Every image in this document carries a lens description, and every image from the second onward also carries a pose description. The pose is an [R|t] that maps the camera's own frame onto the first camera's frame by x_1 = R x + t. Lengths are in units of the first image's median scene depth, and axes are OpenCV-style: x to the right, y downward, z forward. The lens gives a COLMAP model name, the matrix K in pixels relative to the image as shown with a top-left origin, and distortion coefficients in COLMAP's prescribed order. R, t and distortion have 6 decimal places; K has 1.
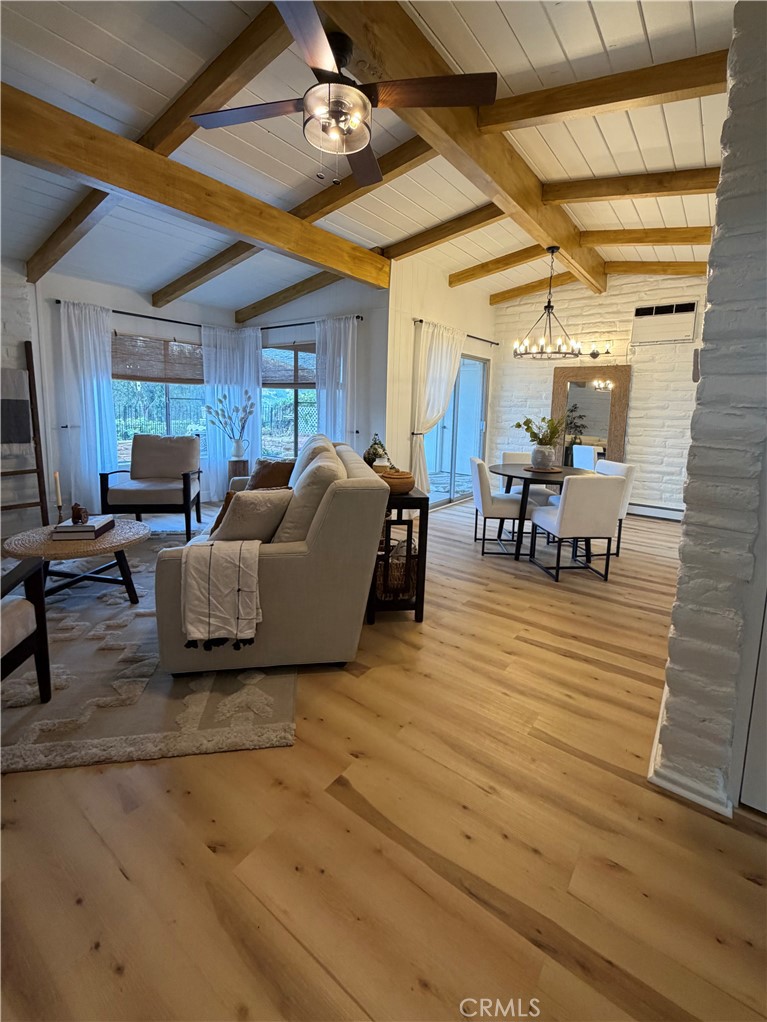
lens RADIAL K [[425.2, 0, 384.6], [0, 425.2, 445.3], [0, 0, 1]] dist [-0.000154, -0.000063]
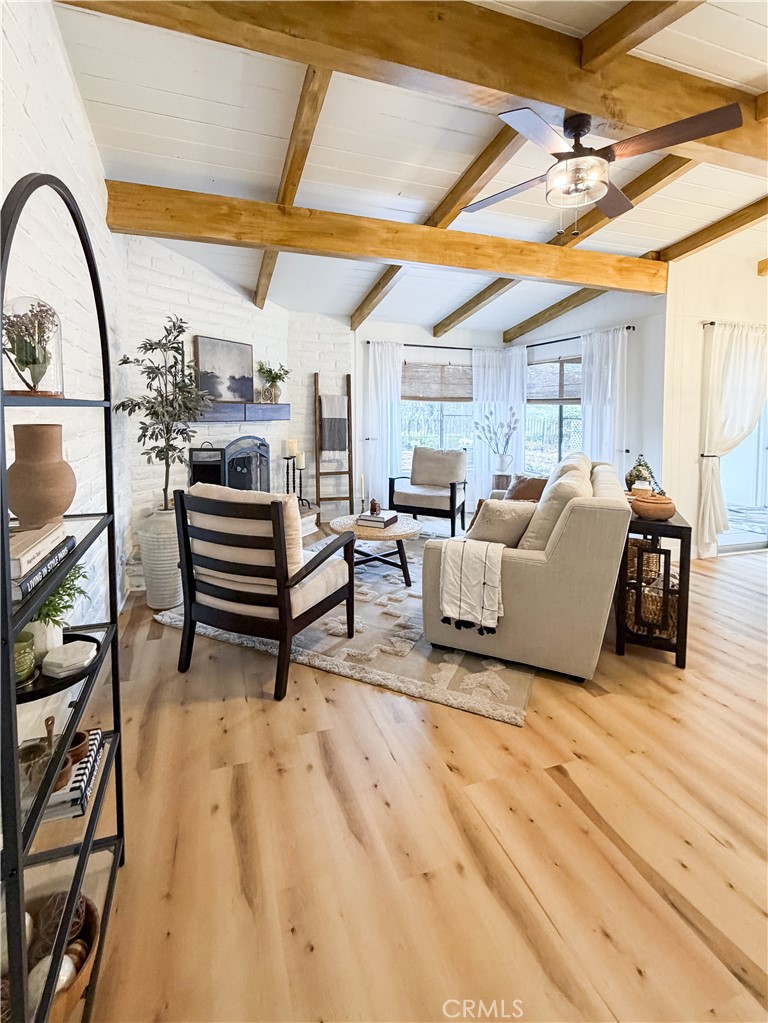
lens RADIAL K [[425.6, 0, 385.1], [0, 425.6, 445.7], [0, 0, 1]] dist [-0.000154, -0.000063]
pose [[0.823637, 0.026438, -0.566500, 0.063363], [-0.046225, 0.998719, -0.020596, -0.001528], [0.565230, 0.043150, 0.823804, -0.101118]]
